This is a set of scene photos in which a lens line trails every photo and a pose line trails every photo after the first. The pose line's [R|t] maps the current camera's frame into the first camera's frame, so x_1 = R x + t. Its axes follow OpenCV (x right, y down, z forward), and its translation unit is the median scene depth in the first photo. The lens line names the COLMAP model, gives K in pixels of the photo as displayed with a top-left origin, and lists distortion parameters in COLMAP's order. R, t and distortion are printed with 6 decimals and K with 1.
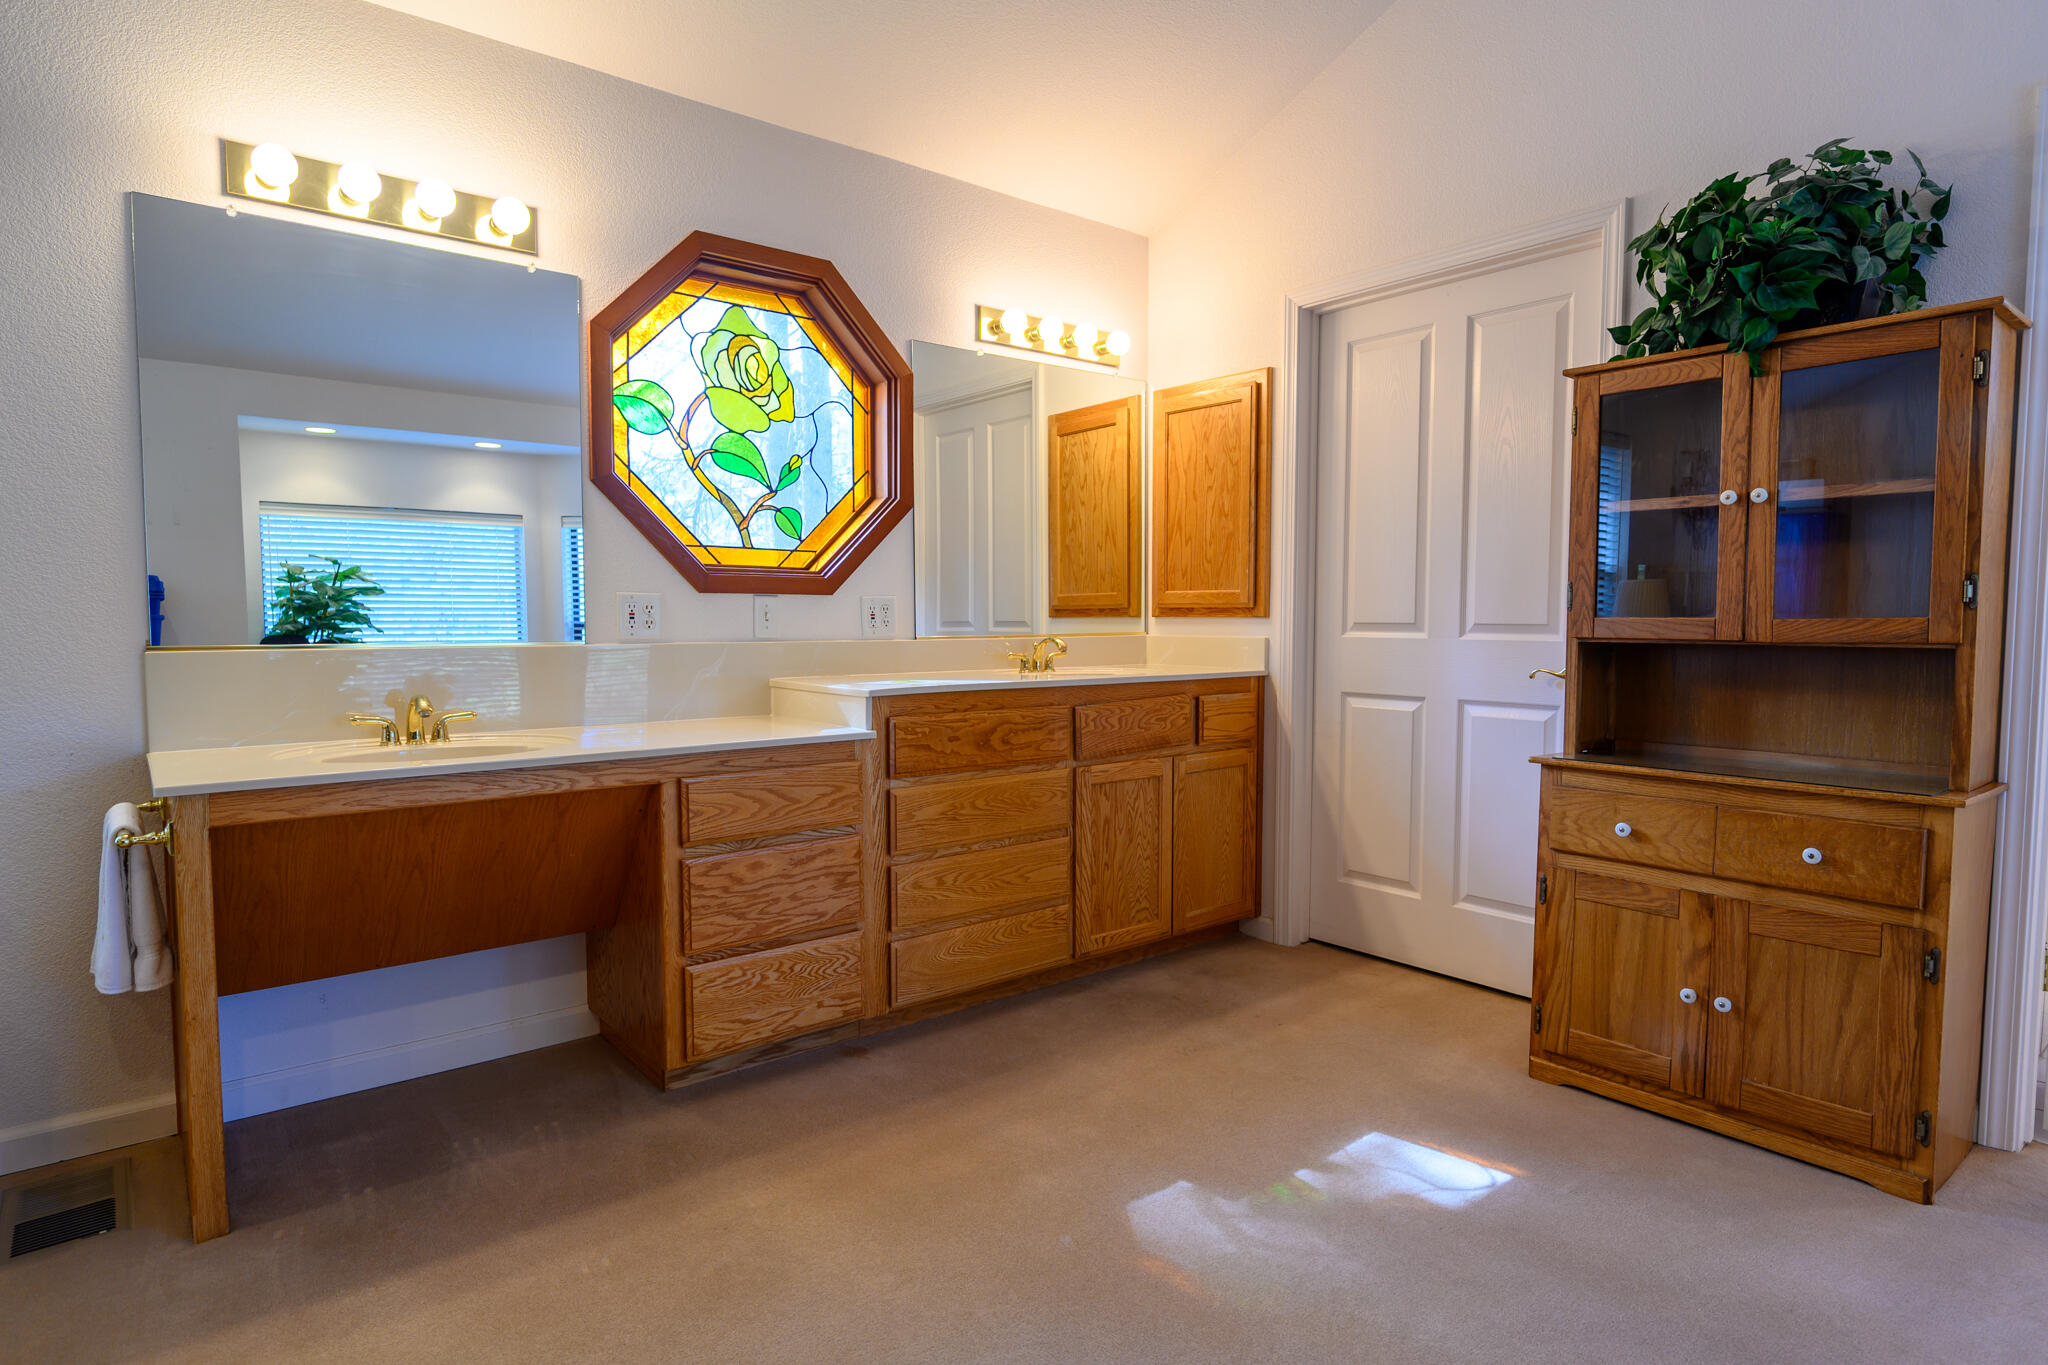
lens RADIAL K [[1115.1, 0, 1022.8], [0, 1115.1, 684.9], [0, 0, 1]] dist [-0.002132, -0.000388]
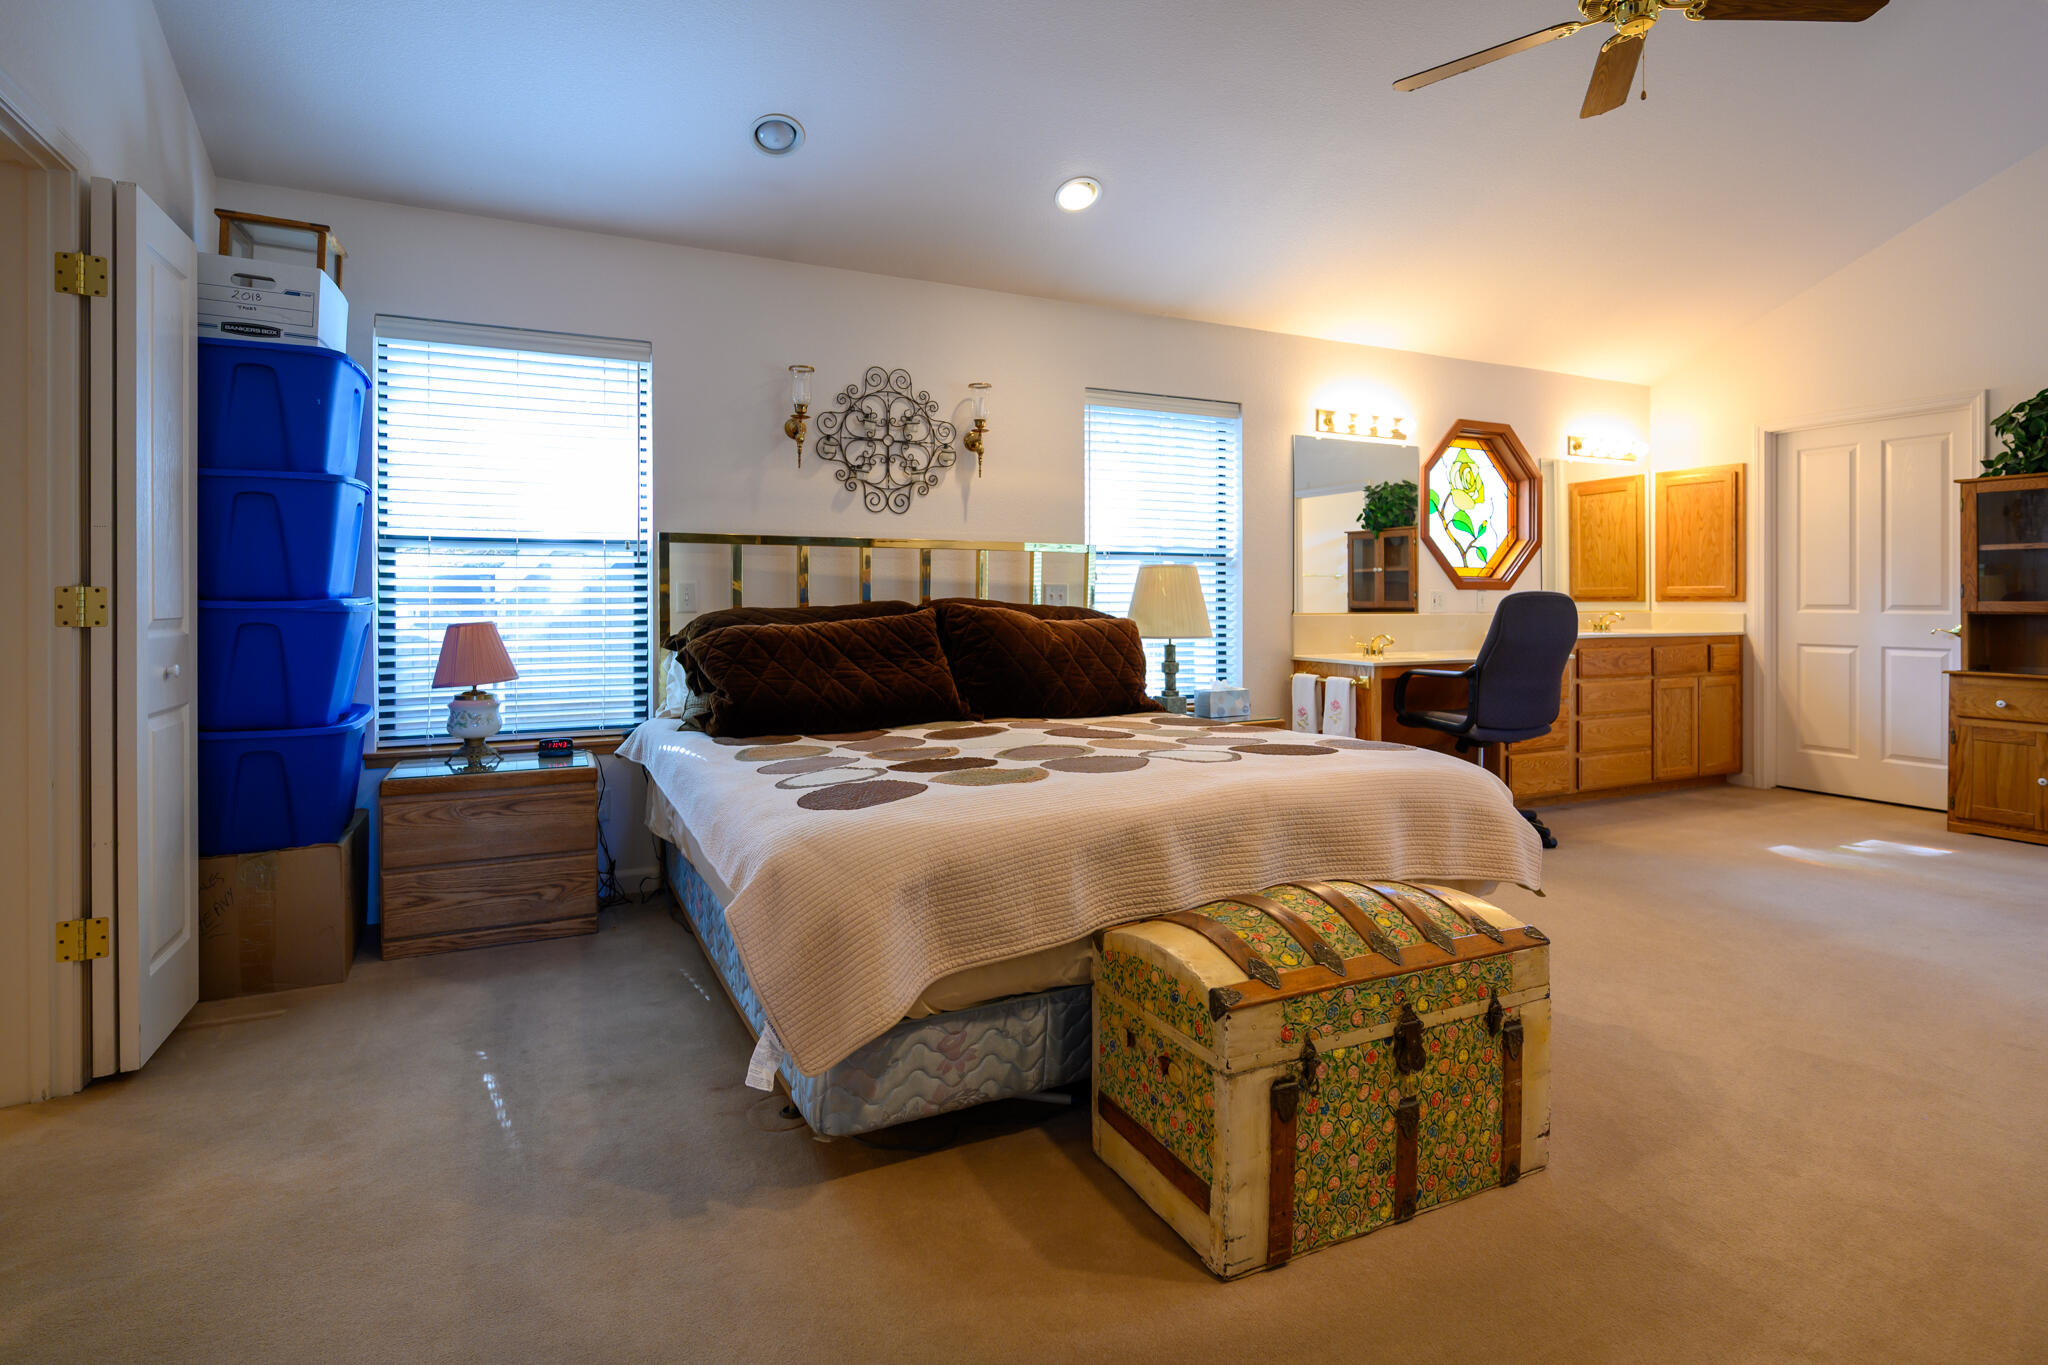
lens RADIAL K [[1014.2, 0, 1023.6], [0, 1014.2, 599.6], [0, 0, 1]] dist [-0.000571, -0.000053]
pose [[0.972746, -0.000455, -0.231874, -0.591762], [-0.013933, 0.998076, -0.060409, 0.056191], [0.231455, 0.061994, 0.970868, -0.943574]]
